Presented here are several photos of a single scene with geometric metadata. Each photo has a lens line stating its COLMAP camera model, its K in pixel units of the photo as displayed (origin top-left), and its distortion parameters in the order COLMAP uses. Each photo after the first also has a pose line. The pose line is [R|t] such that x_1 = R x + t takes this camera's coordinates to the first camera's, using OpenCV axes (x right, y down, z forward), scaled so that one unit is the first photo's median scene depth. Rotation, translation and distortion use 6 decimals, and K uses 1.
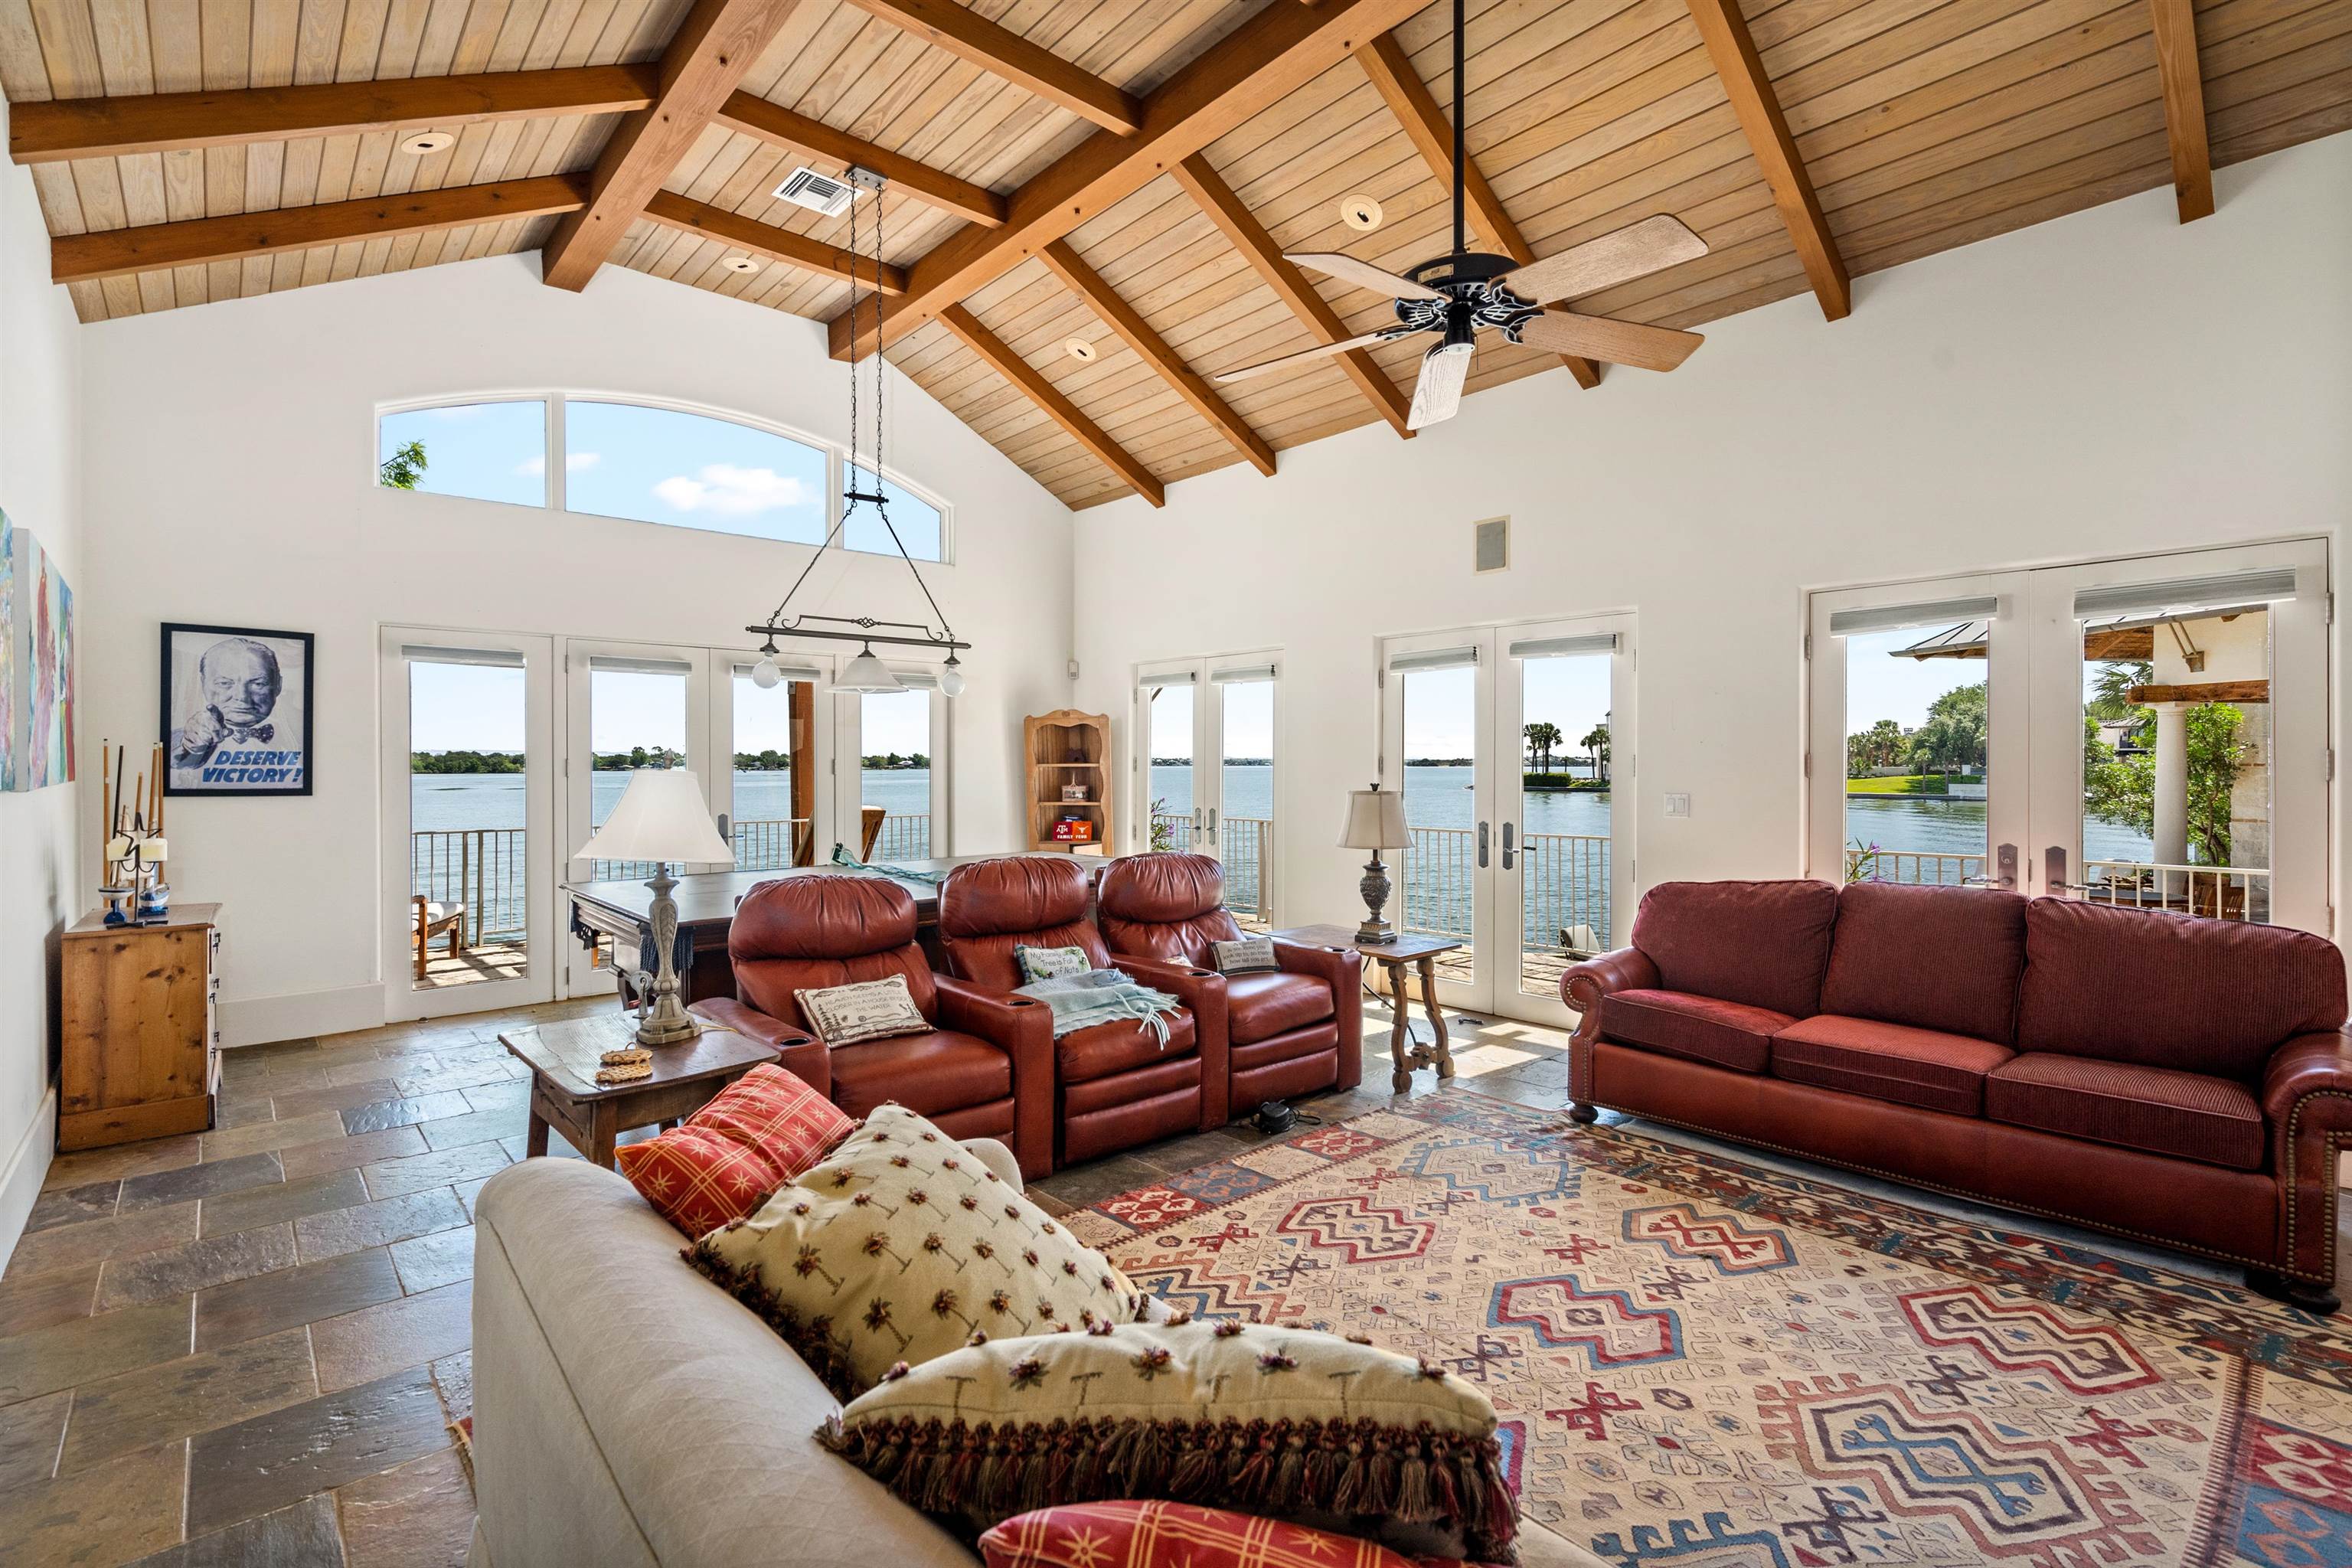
lens RADIAL K [[1075.4, 0, 1178.1], [0, 1075.4, 765.0], [0, 0, 1]] dist [-0.011301, 0.001235]
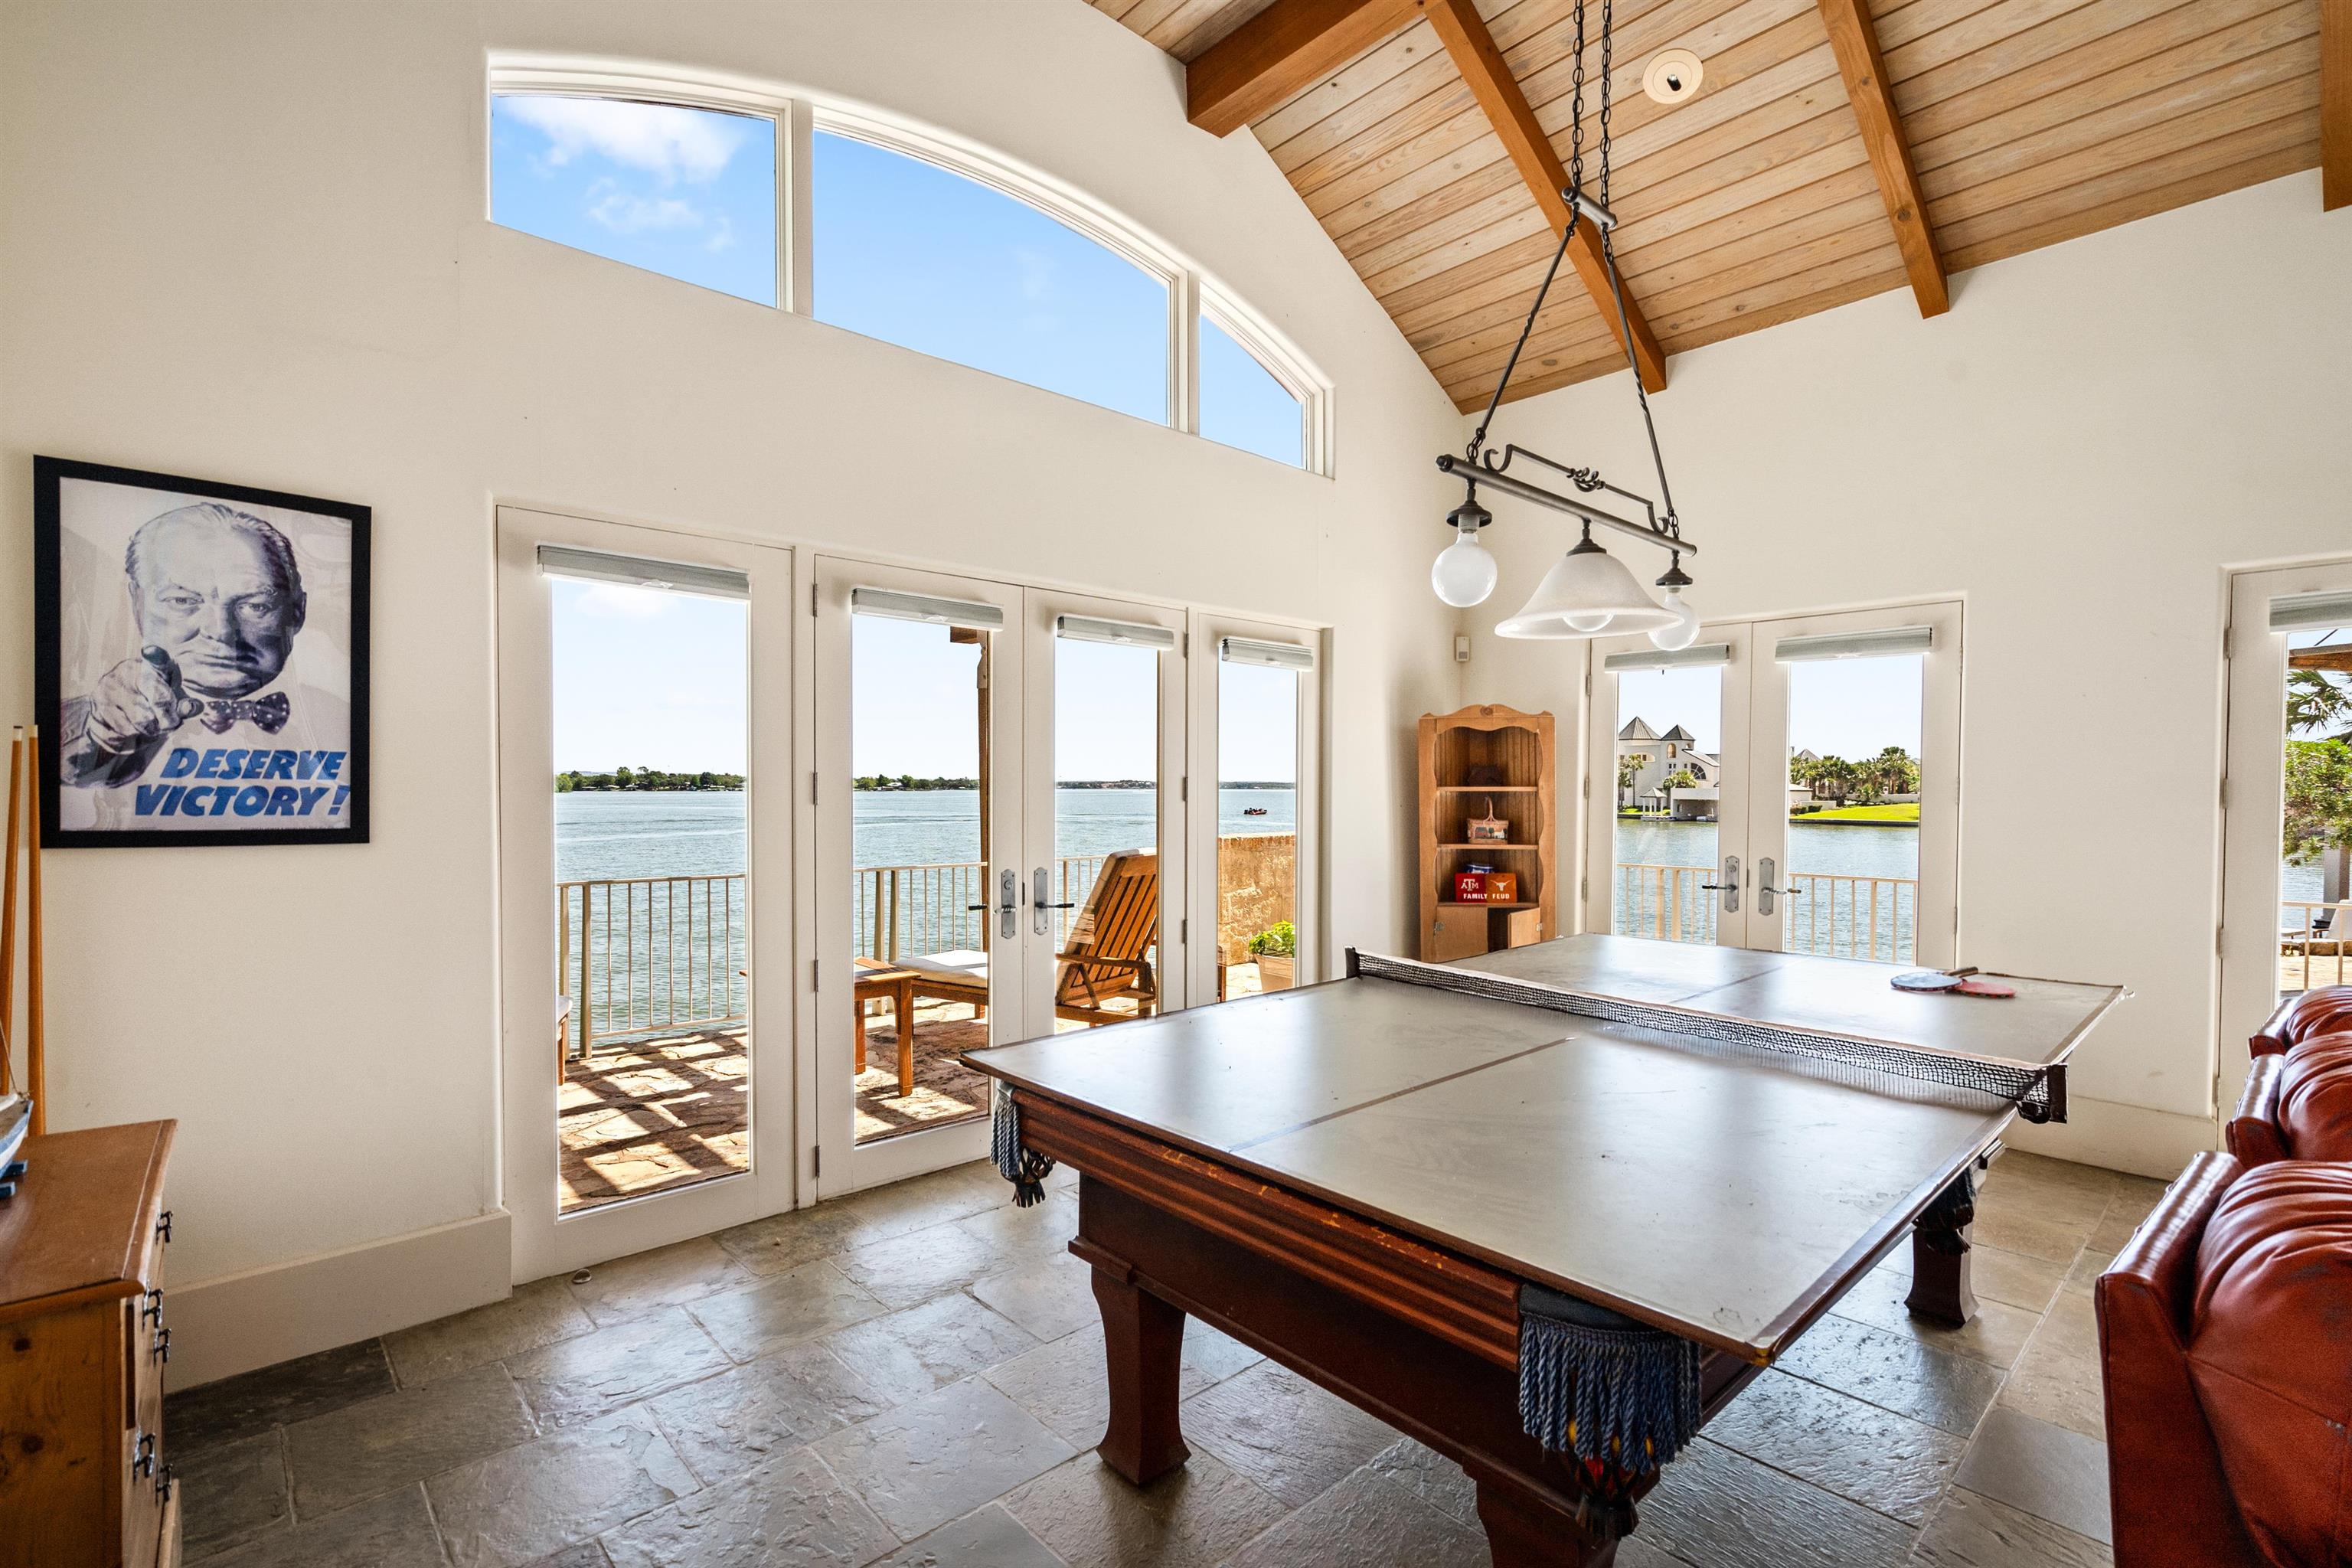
lens RADIAL K [[1075.4, 0, 1175.6], [0, 1075.4, 805.3], [0, 0, 1]] dist [-0.011301, 0.001235]
pose [[0.999935, 0.005542, 0.009988, -0.422367], [-0.005701, 0.999857, 0.015928, 0.001536], [-0.009899, -0.015984, 0.999823, 0.480880]]
